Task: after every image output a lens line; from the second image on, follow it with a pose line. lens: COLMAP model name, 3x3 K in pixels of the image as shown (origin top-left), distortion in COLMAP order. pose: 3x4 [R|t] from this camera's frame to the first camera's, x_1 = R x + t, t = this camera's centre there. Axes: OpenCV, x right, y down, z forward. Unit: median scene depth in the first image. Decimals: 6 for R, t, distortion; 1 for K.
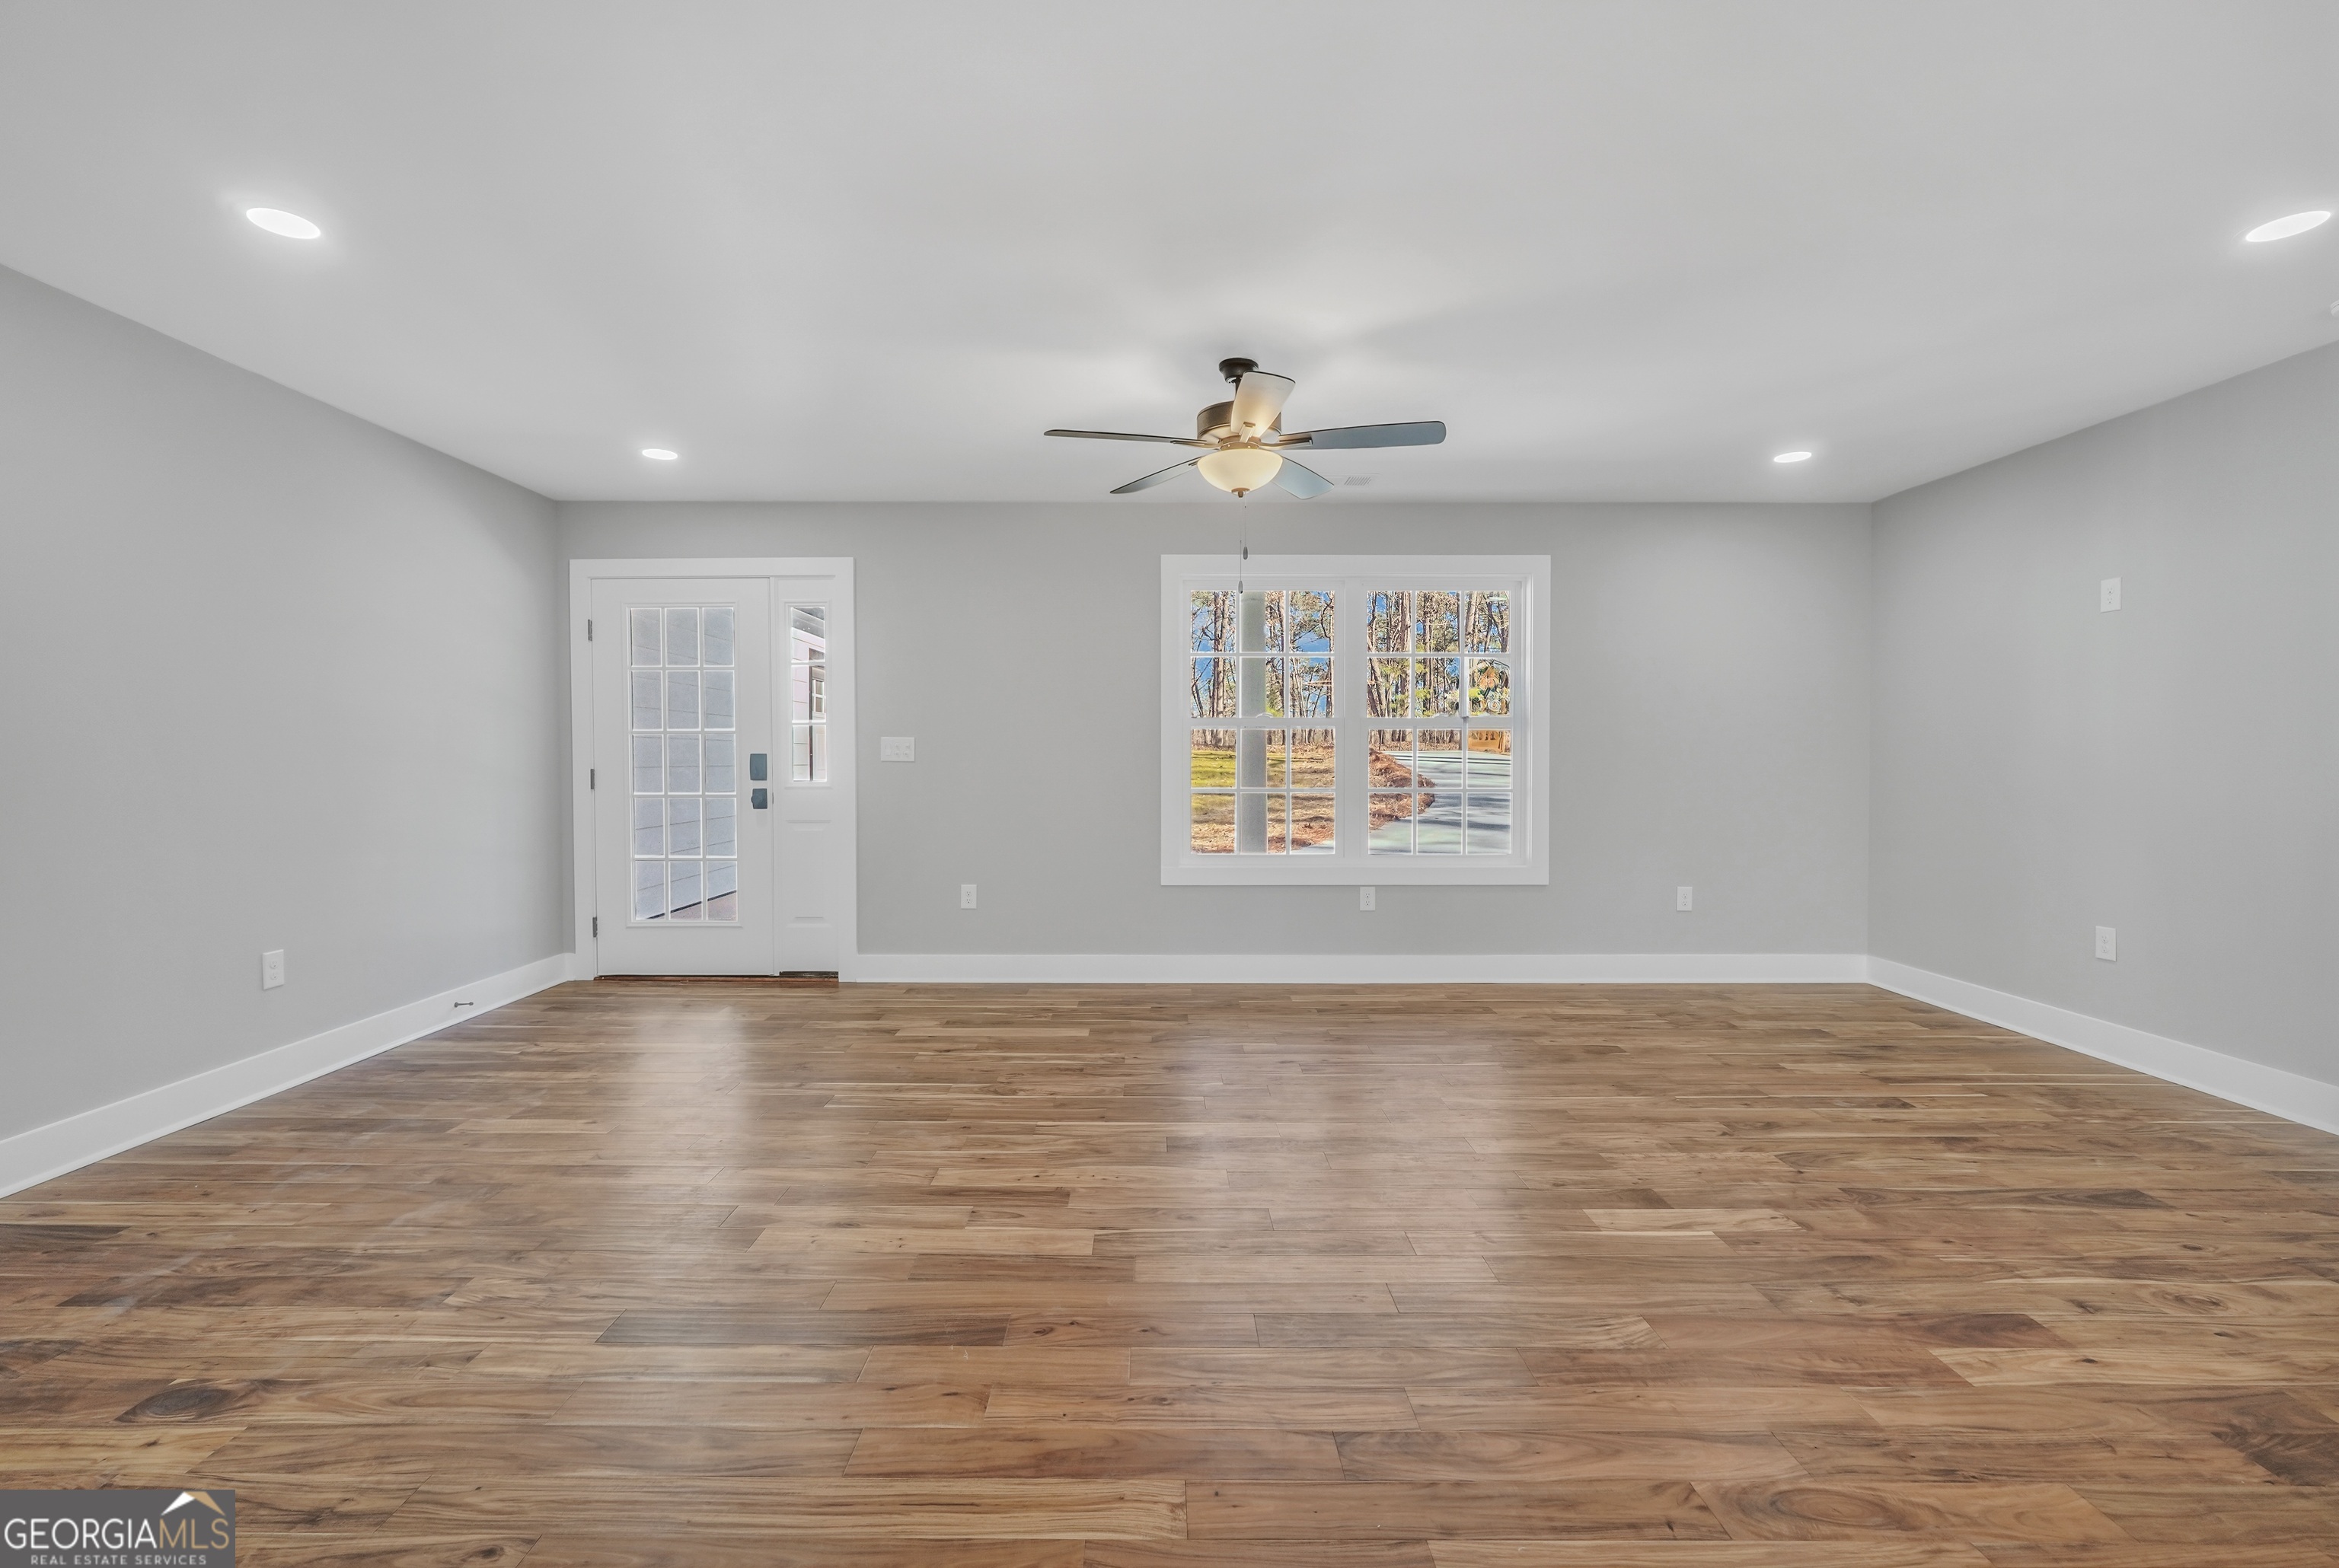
lens RADIAL K [[993.3, 0, 1151.2], [0, 993.3, 783.9], [0, 0, 1]] dist [-0.019166, 0.006888]
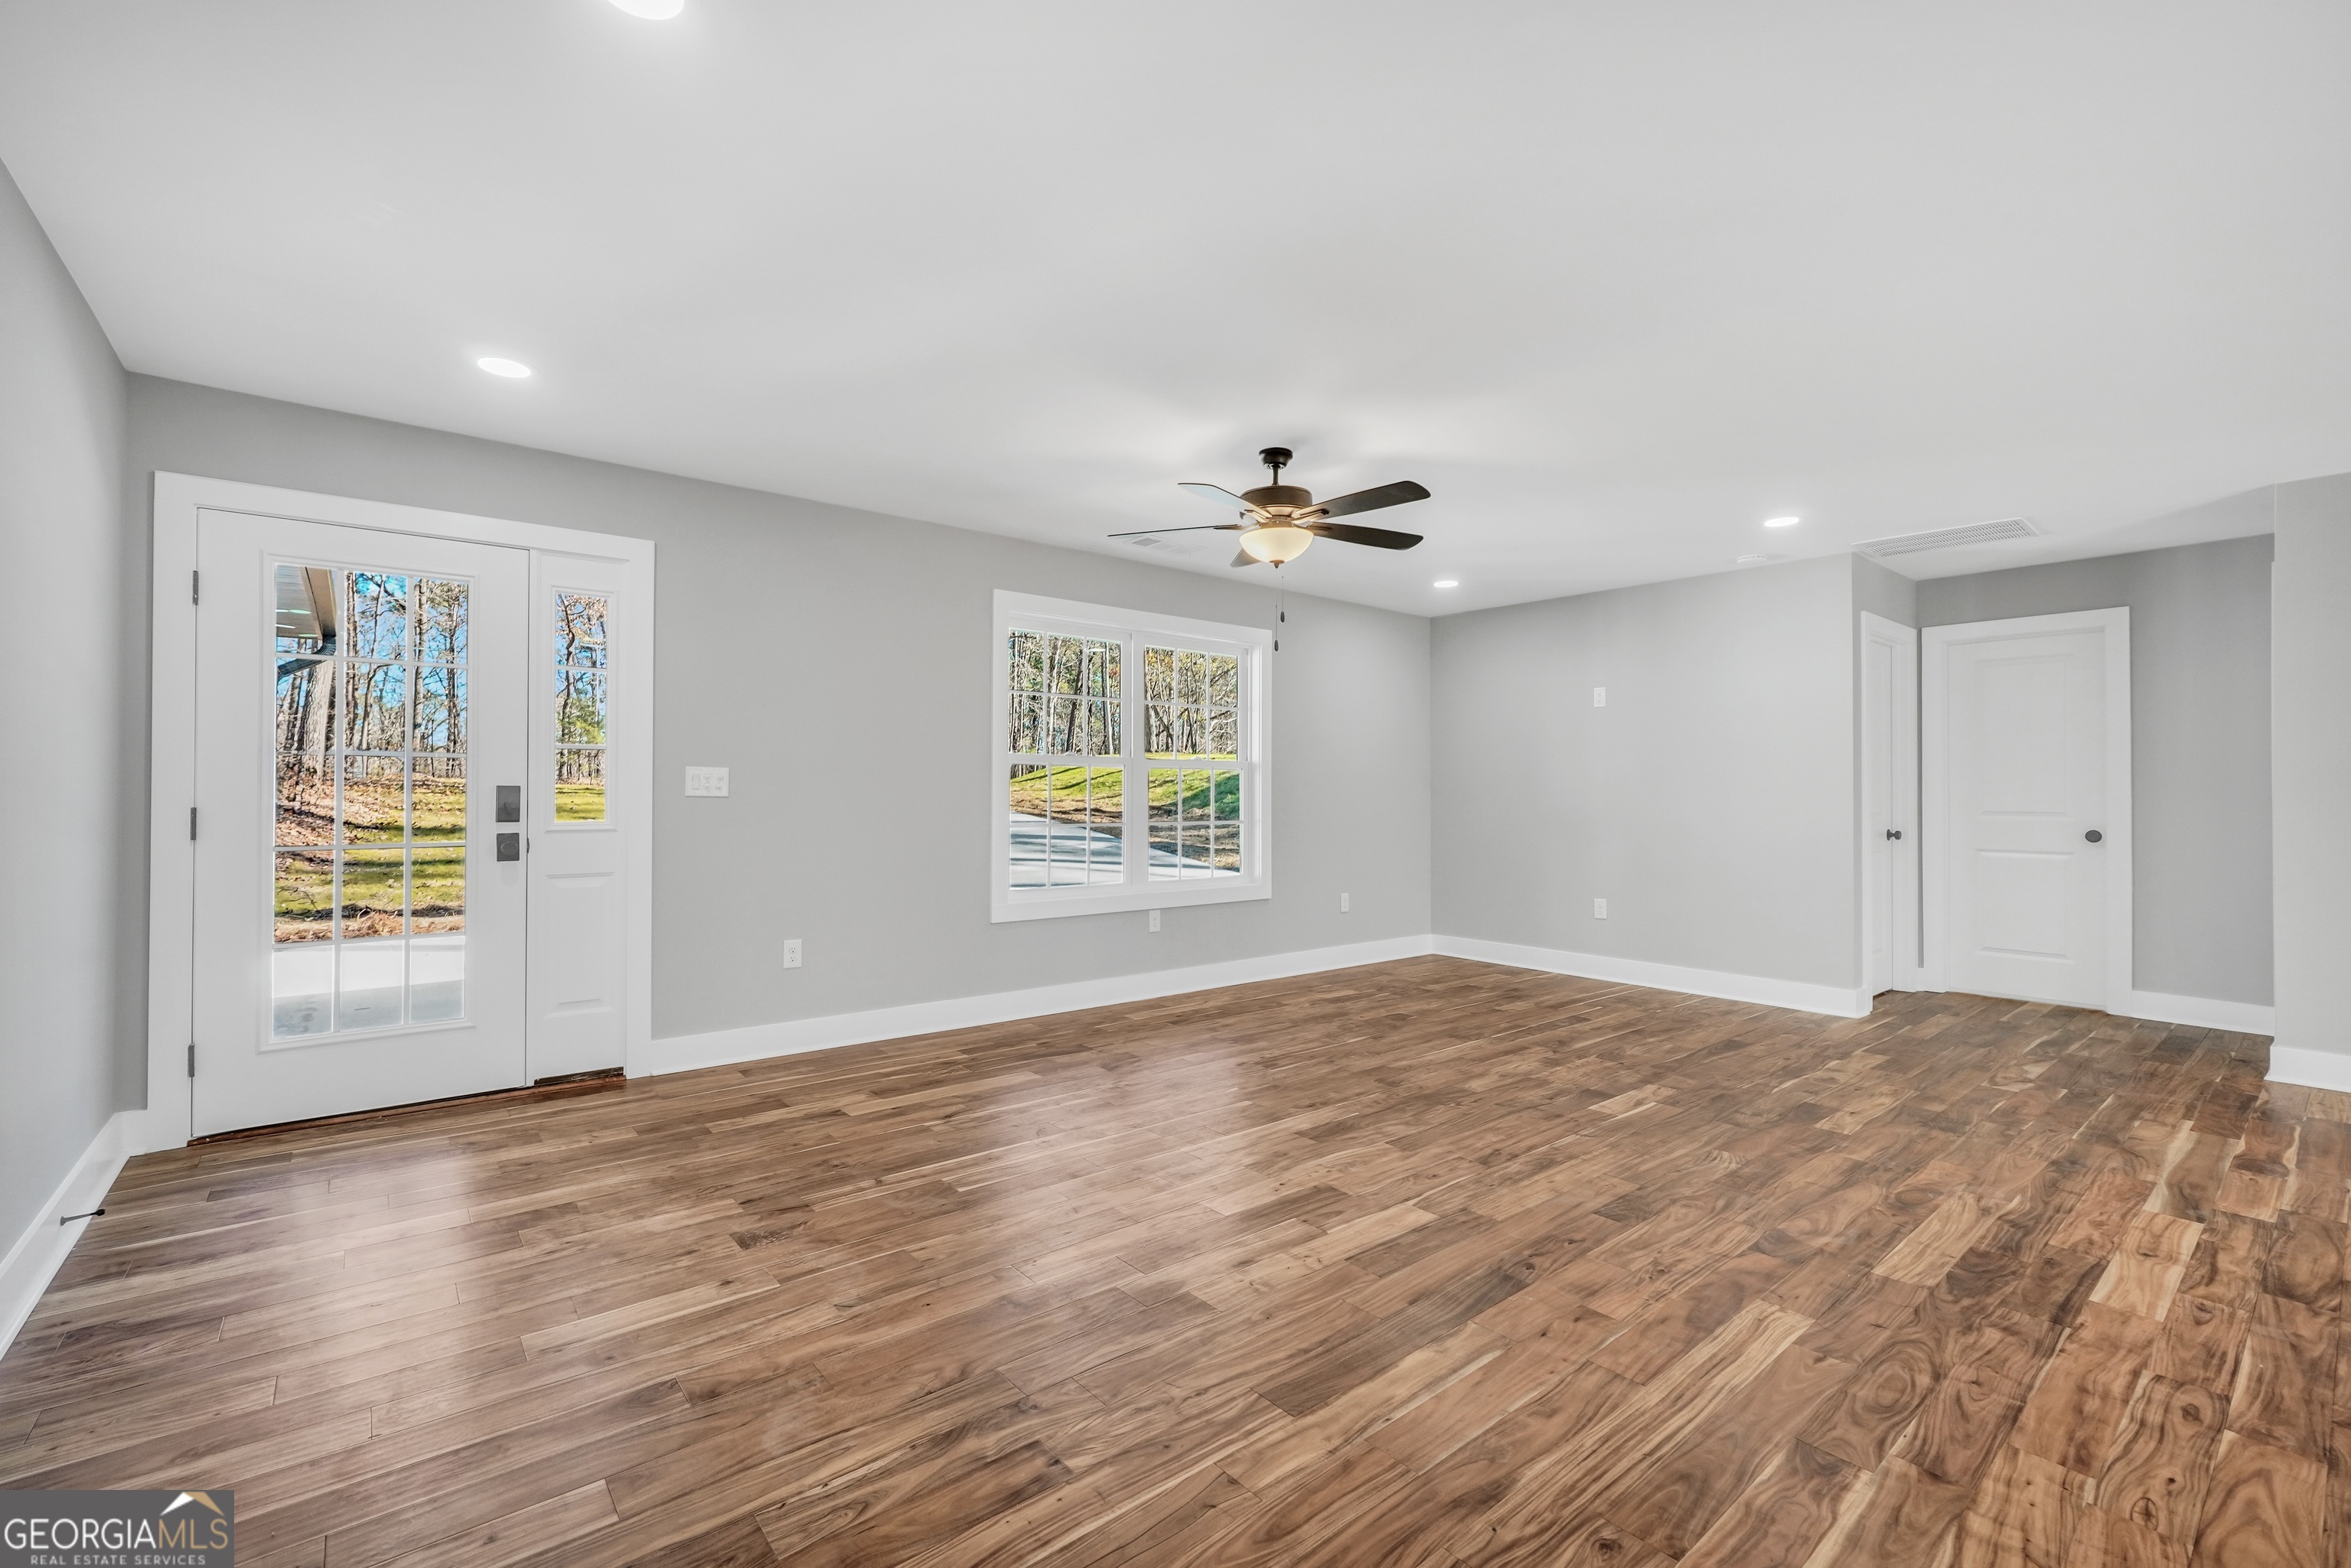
lens RADIAL K [[998.5, 0, 1155.9], [0, 998.5, 795.7], [0, 0, 1]] dist [-0.019166, 0.006888]
pose [[0.776538, 0.002489, 0.630065, -0.537391], [0.012733, 0.999726, -0.019643, -0.003040], [-0.629941, 0.023276, 0.776294, 0.142255]]
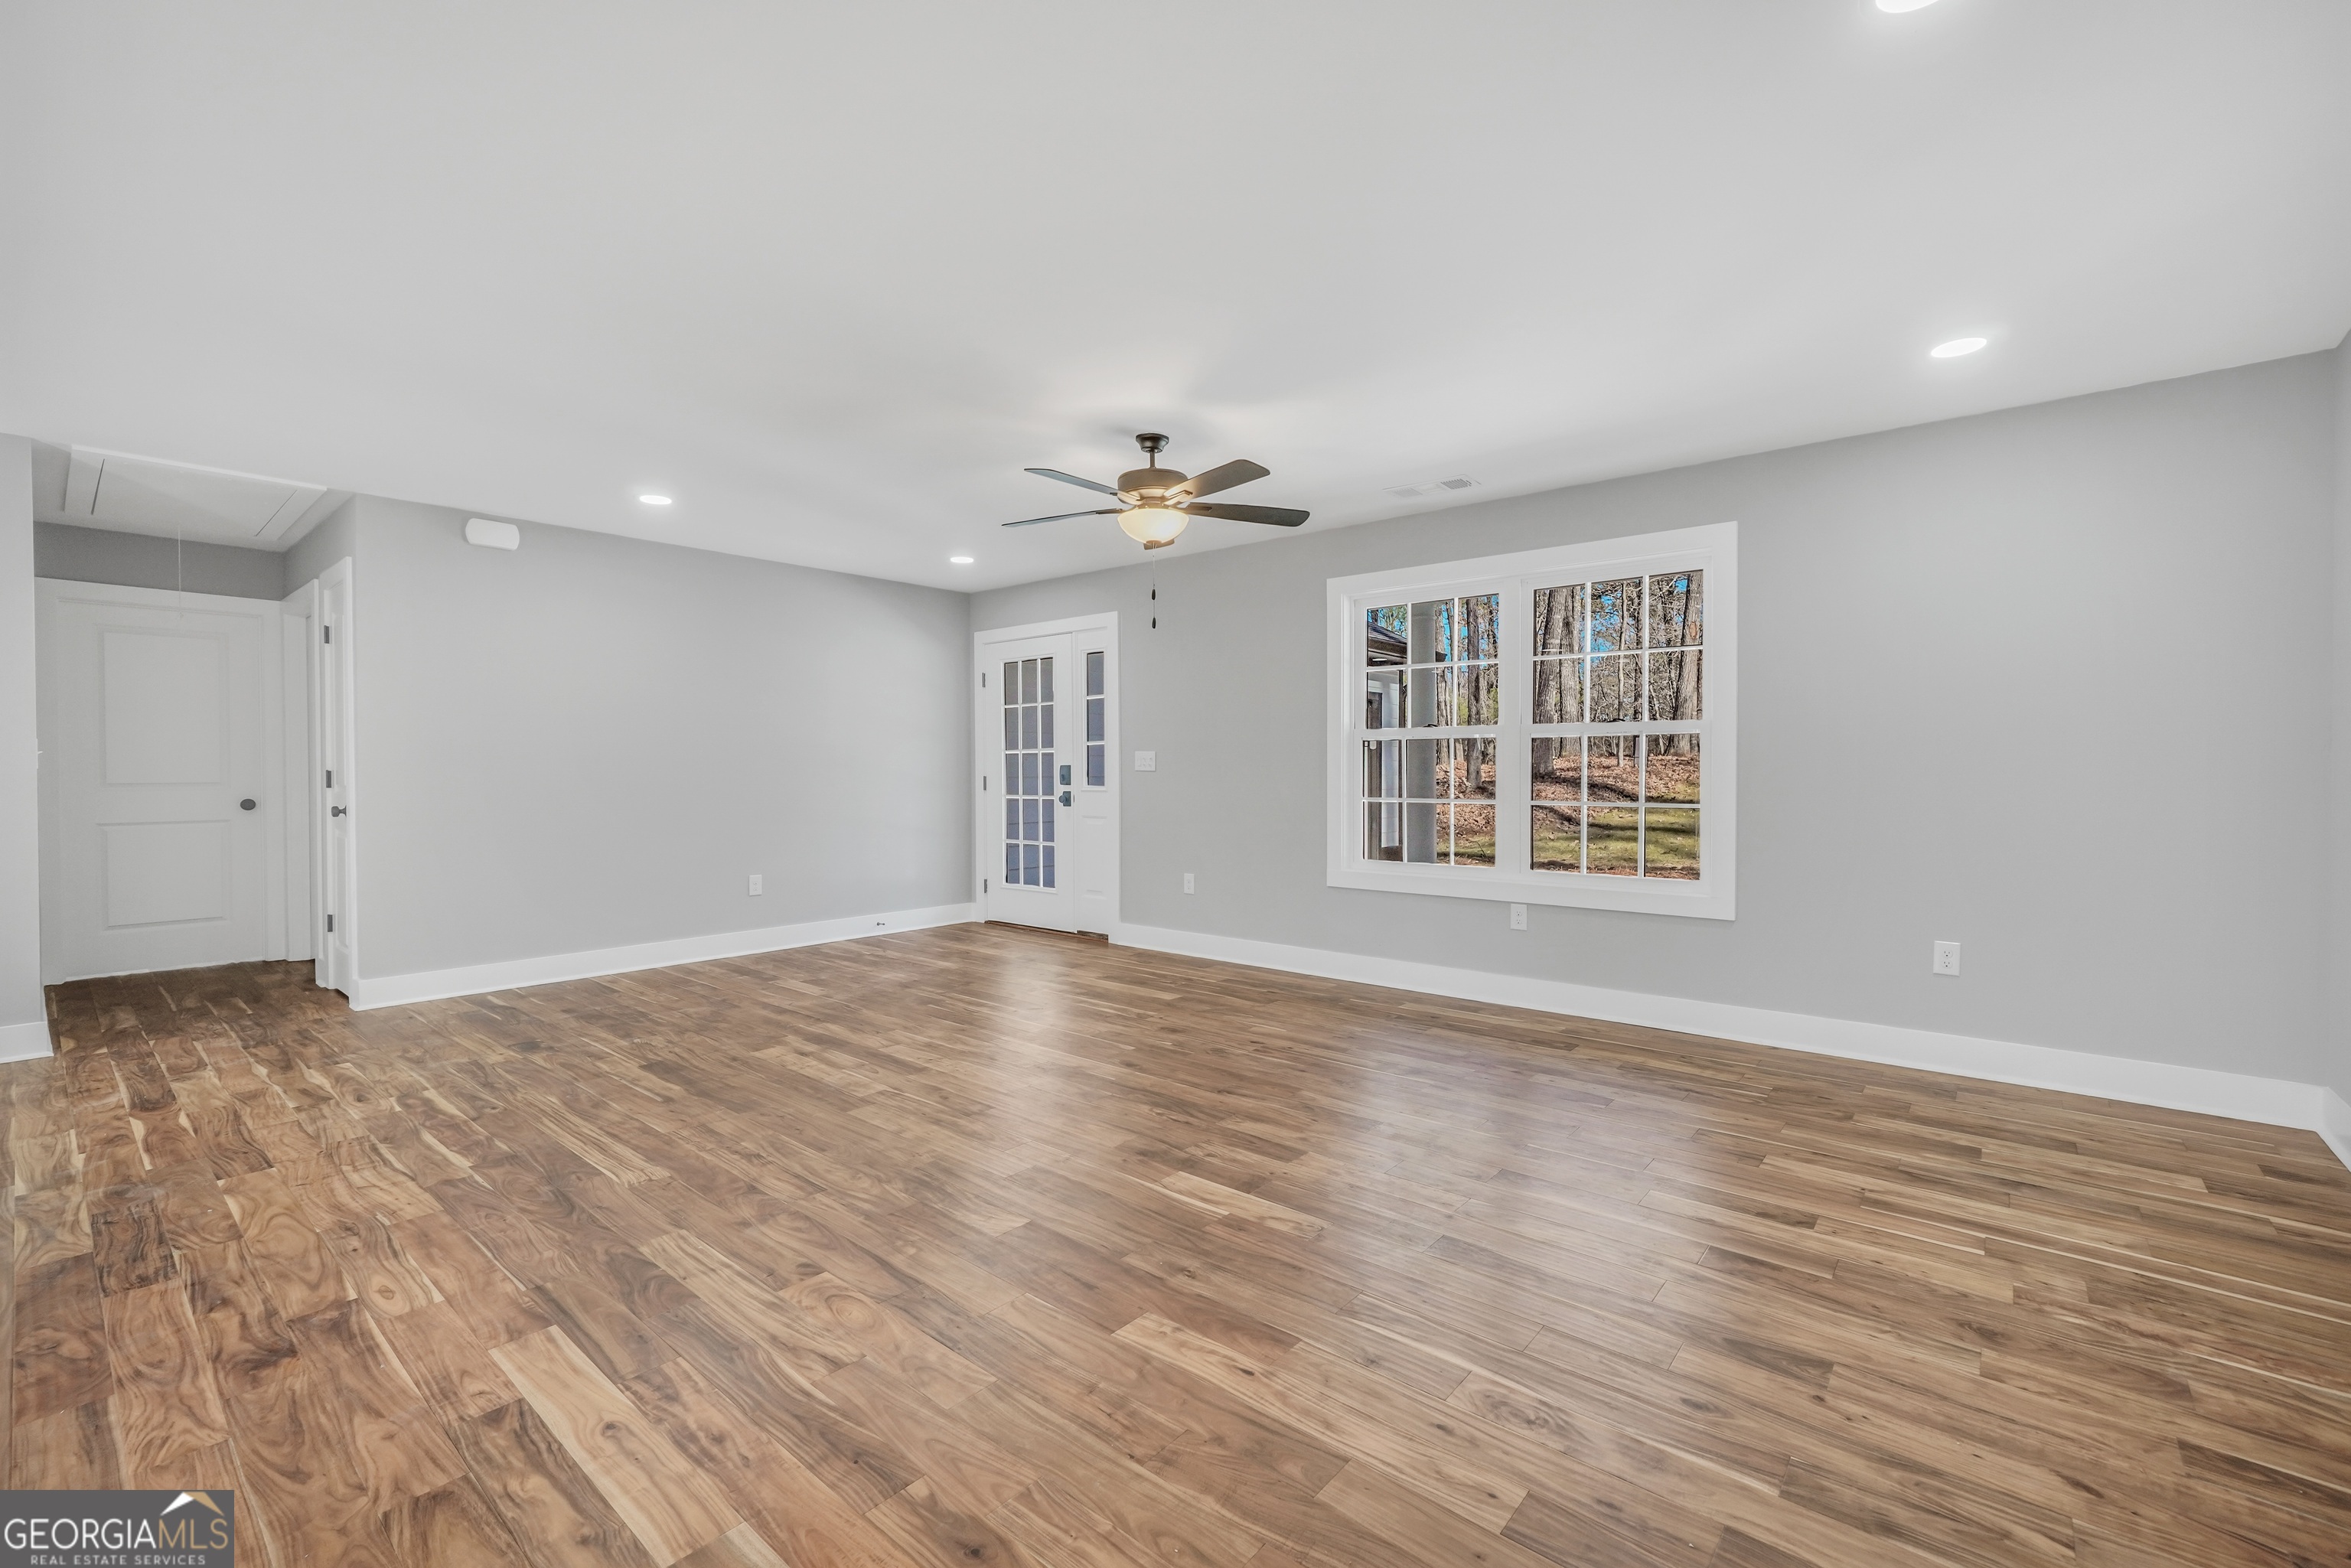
lens RADIAL K [[998.5, 0, 1165.6], [0, 998.5, 781.8], [0, 0, 1]] dist [-0.019166, 0.006888]
pose [[0.762538, 0.007225, -0.646903, 0.632665], [-0.017026, 0.999815, -0.008903, 0.002221], [0.646719, 0.017803, 0.762520, 0.071758]]
